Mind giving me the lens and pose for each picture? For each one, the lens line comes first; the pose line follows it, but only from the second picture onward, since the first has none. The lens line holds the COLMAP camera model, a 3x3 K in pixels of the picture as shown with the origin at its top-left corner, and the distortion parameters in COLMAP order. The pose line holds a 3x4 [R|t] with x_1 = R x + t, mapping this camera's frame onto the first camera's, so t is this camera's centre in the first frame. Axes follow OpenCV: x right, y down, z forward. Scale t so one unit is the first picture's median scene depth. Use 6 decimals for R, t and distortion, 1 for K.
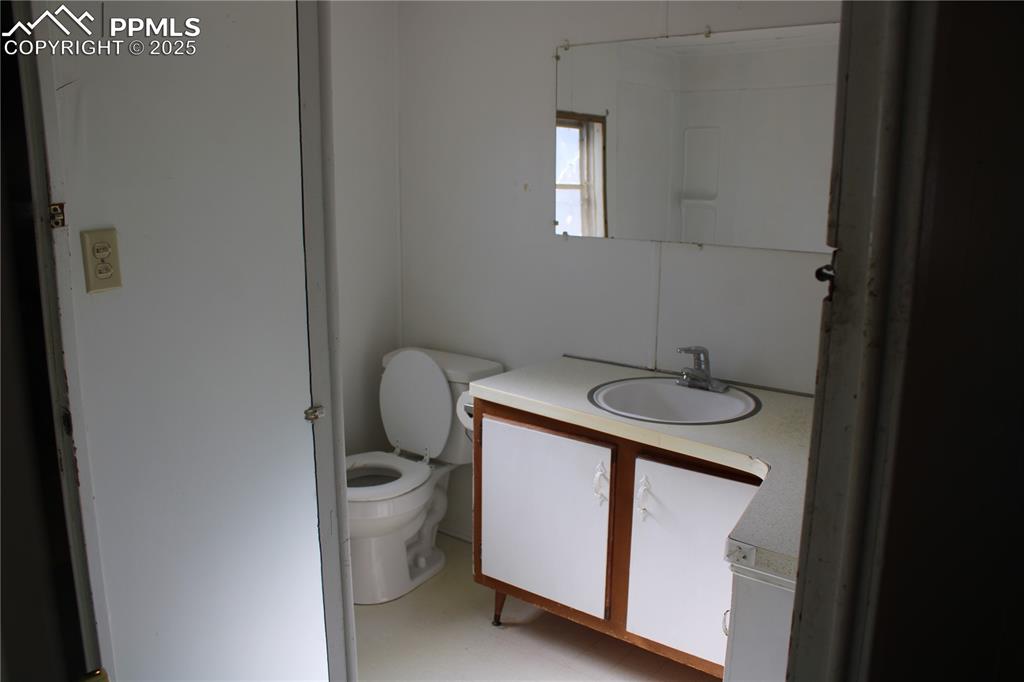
lens RADIAL K [[837.8, 0, 512.0], [0, 837.8, 341.0], [0, 0, 1]] dist [-0.169882, 0.147840]
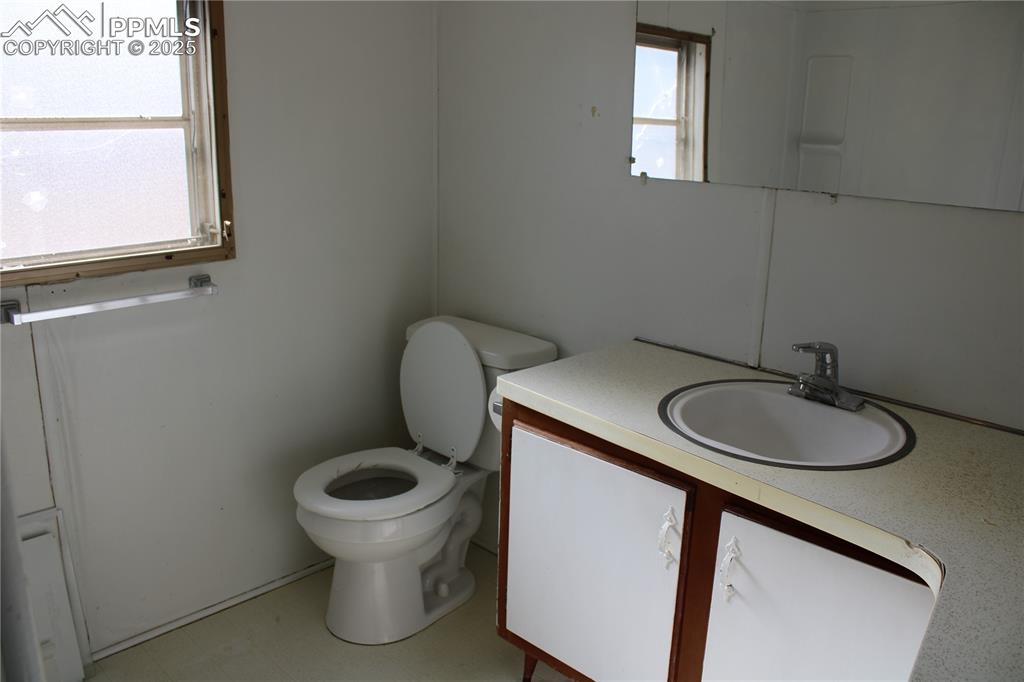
lens RADIAL K [[837.8, 0, 512.0], [0, 837.8, 341.0], [0, 0, 1]] dist [-0.169882, 0.147840]
pose [[0.992164, 0.046332, -0.116036, 0.039783], [-0.039230, 0.997257, 0.062763, -0.023891], [0.118625, -0.057719, 0.991260, 0.253975]]
